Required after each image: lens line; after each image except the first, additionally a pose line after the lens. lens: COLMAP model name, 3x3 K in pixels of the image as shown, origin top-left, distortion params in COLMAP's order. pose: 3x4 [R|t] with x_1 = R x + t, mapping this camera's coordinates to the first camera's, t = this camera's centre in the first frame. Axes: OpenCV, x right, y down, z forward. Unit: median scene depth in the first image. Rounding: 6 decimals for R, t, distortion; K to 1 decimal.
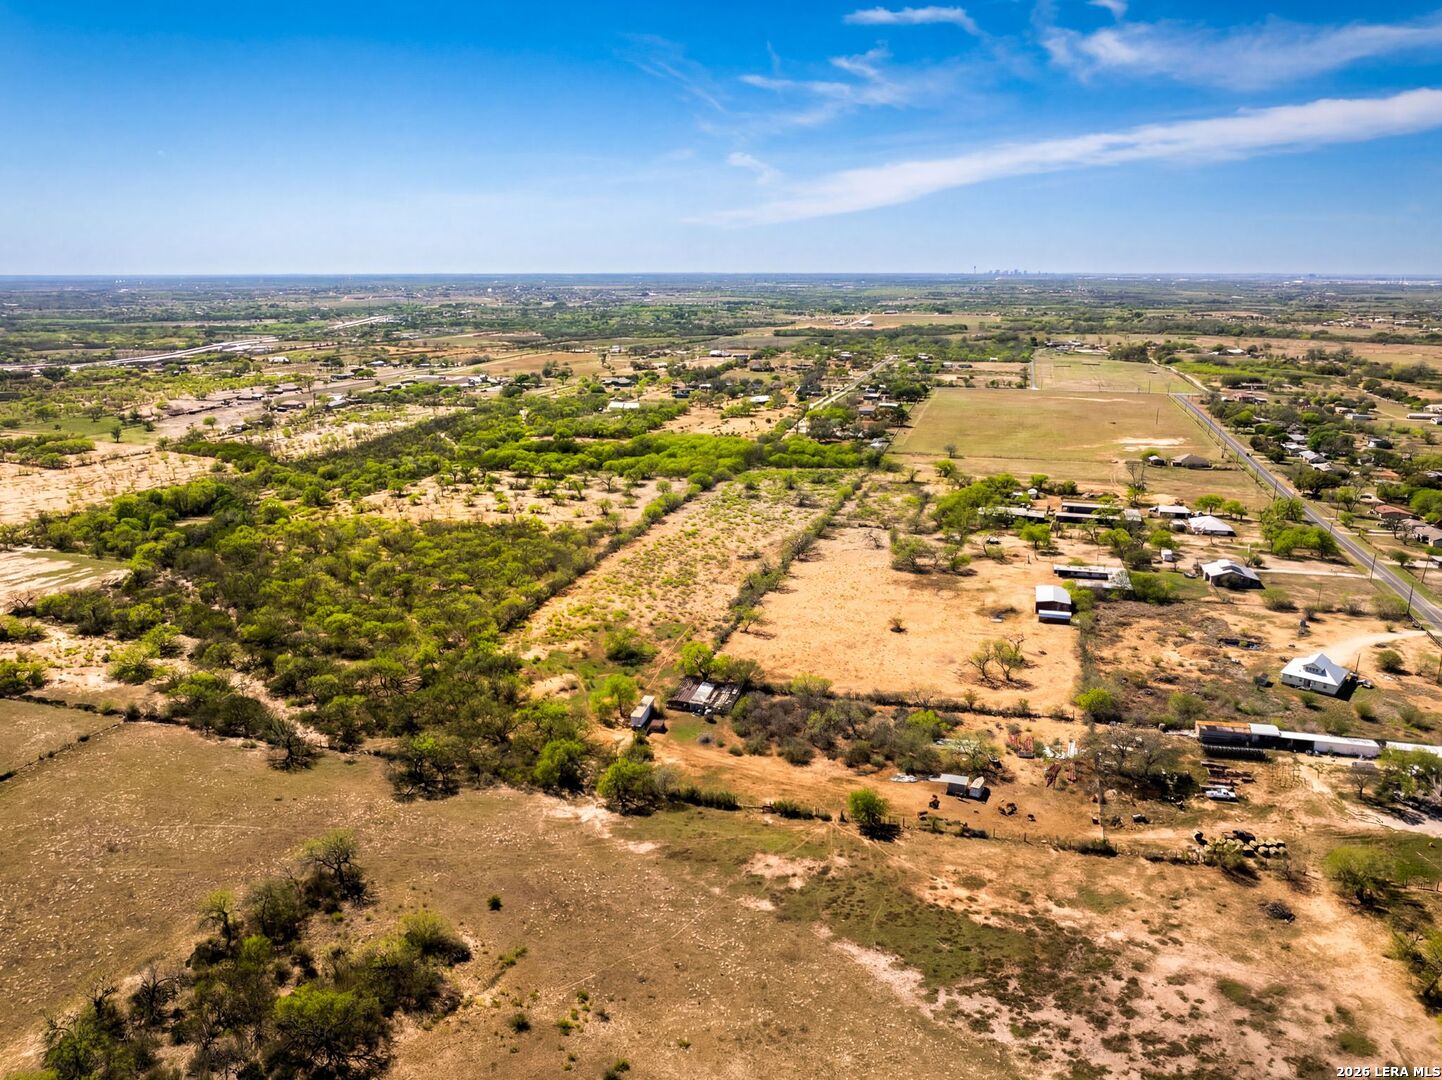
lens RADIAL K [[1129.4, 0, 721.0], [0, 1129.4, 540.0], [0, 0, 1]] dist [-0.022709, -0.004807]
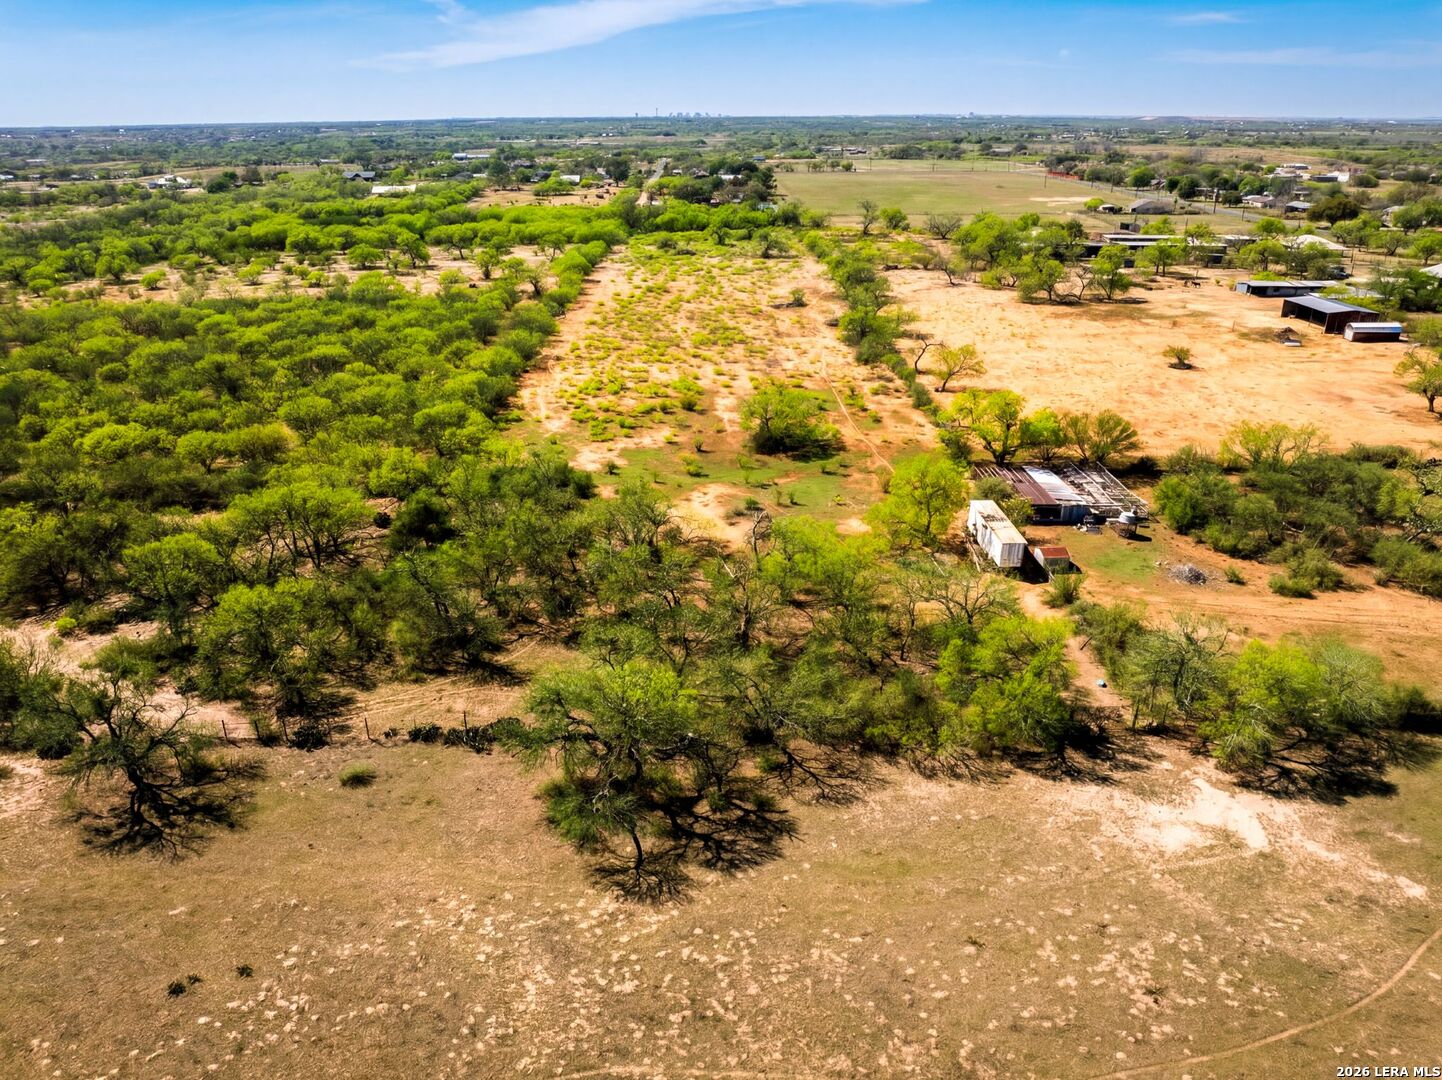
lens RADIAL K [[1077.2, 0, 774.2], [0, 1077.2, 538.6], [0, 0, 1]] dist [-0.033644, -0.005617]
pose [[0.945116, -0.115308, 0.305713, -0.238476], [0.074766, 0.987155, 0.141193, 0.075384], [-0.318067, -0.110587, 0.941597, 0.538094]]
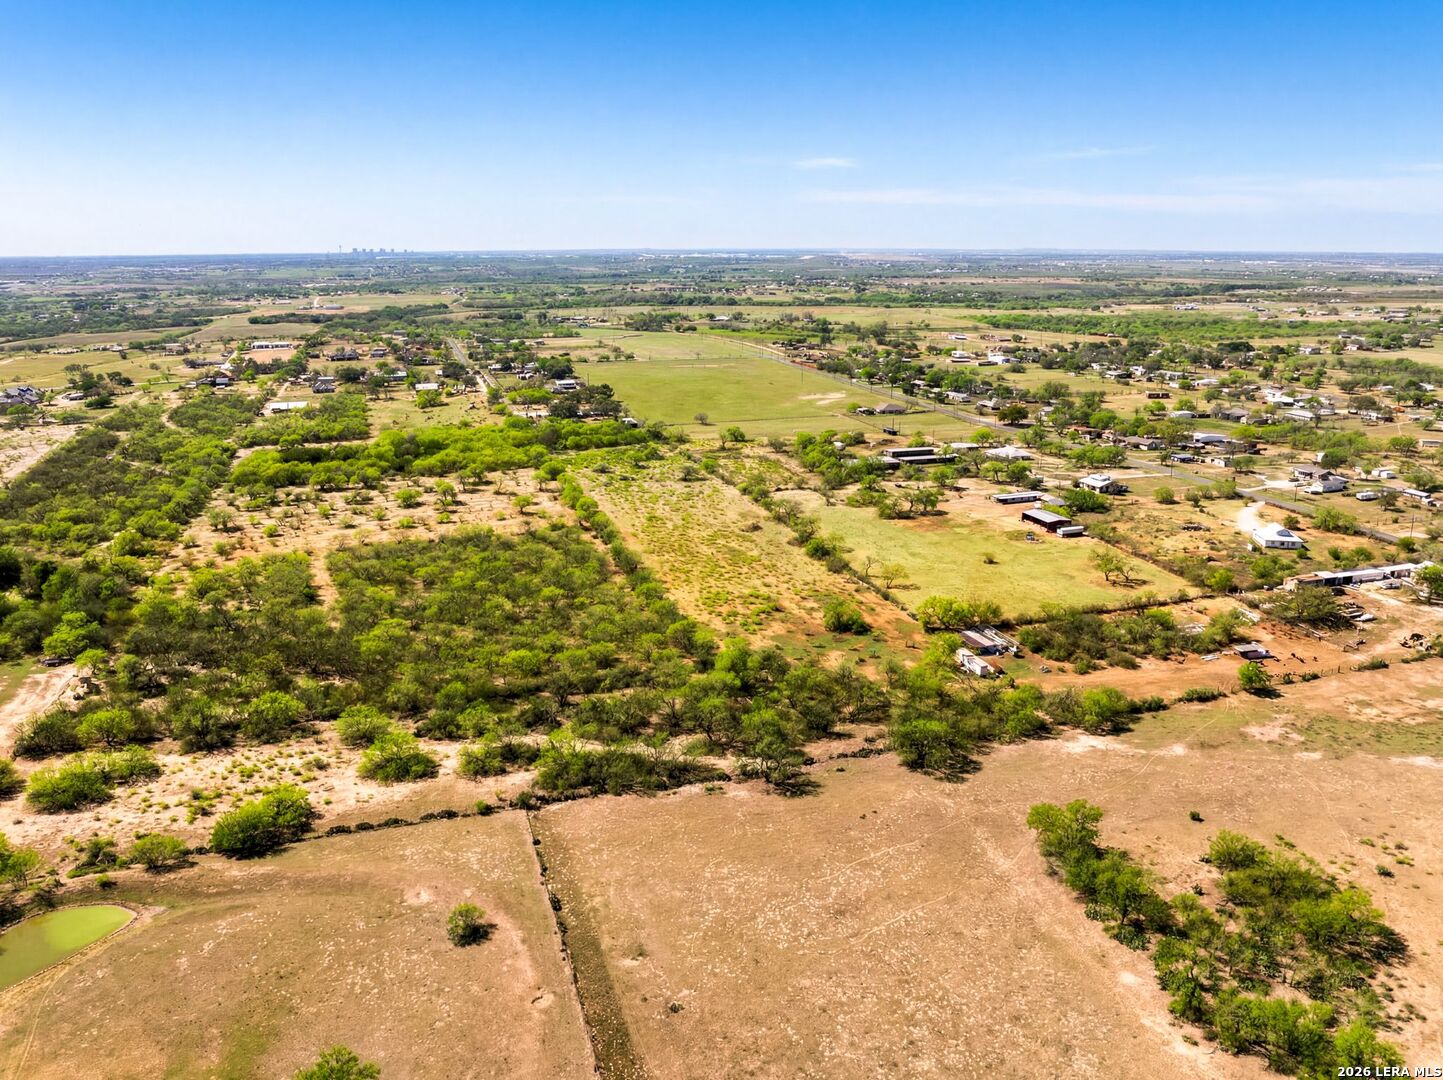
lens RADIAL K [[1078.0, 0, 774.7], [0, 1078.0, 538.6], [0, 0, 1]] dist [-0.033644, -0.005617]
pose [[0.805224, -0.151440, 0.573307, -0.692042], [0.133627, 0.988311, 0.073382, -0.060115], [-0.577719, 0.017521, 0.816048, 0.211454]]
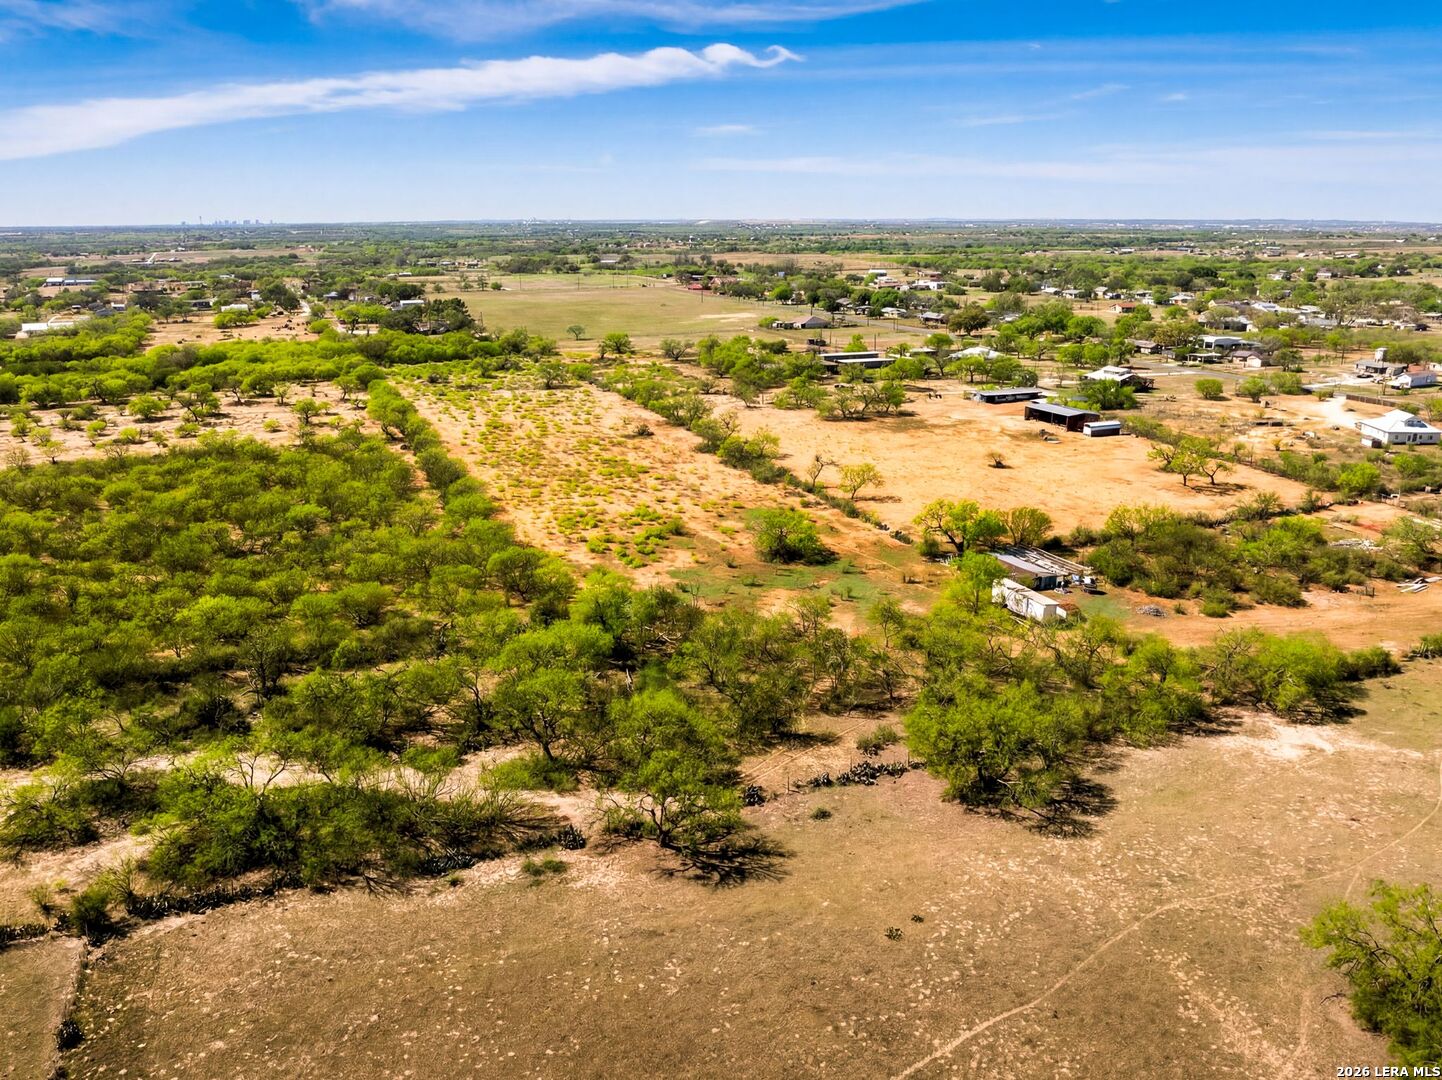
lens RADIAL K [[1098.5, 0, 721.0], [0, 1098.5, 540.0], [0, 0, 1]] dist [-0.038201, -0.007405]
pose [[0.775998, -0.171479, 0.606978, -0.480041], [0.147355, 0.984991, 0.089884, 0.033863], [-0.613281, 0.019691, 0.789619, 0.531032]]
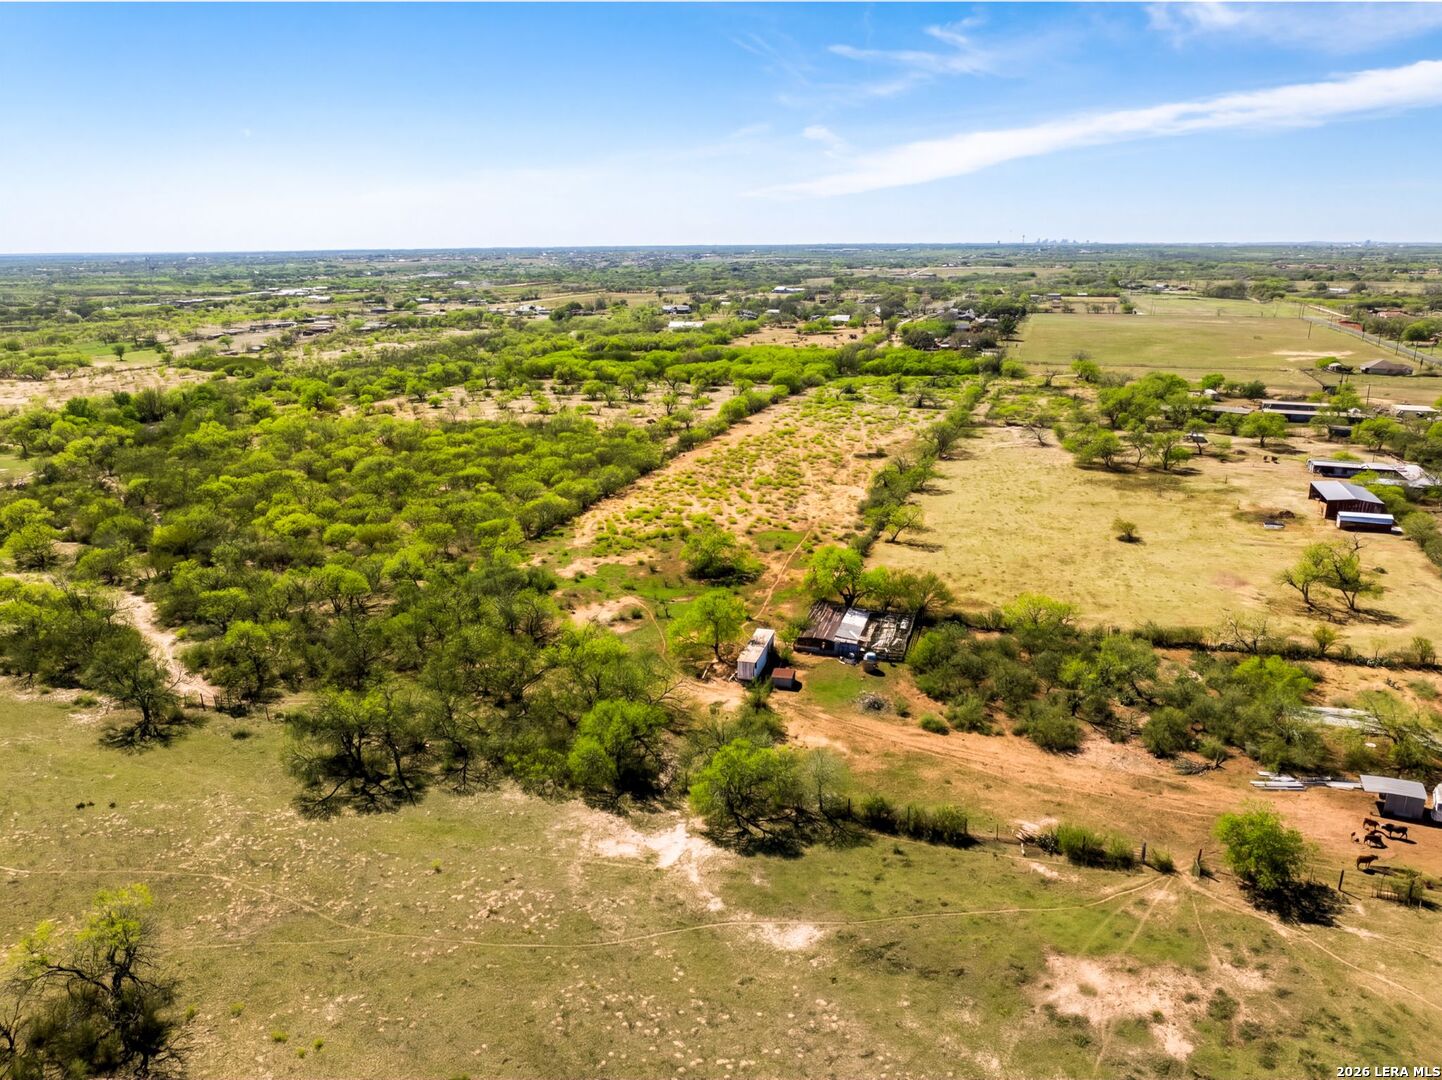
lens RADIAL K [[1074.9, 0, 729.1], [0, 1074.9, 536.3], [0, 0, 1]] dist [-0.036750, -0.000567]
pose [[0.999431, 0.008112, -0.032745, -0.056218], [-0.007366, 0.999712, 0.022839, 0.066945], [0.032921, -0.022585, 0.999203, 0.380026]]
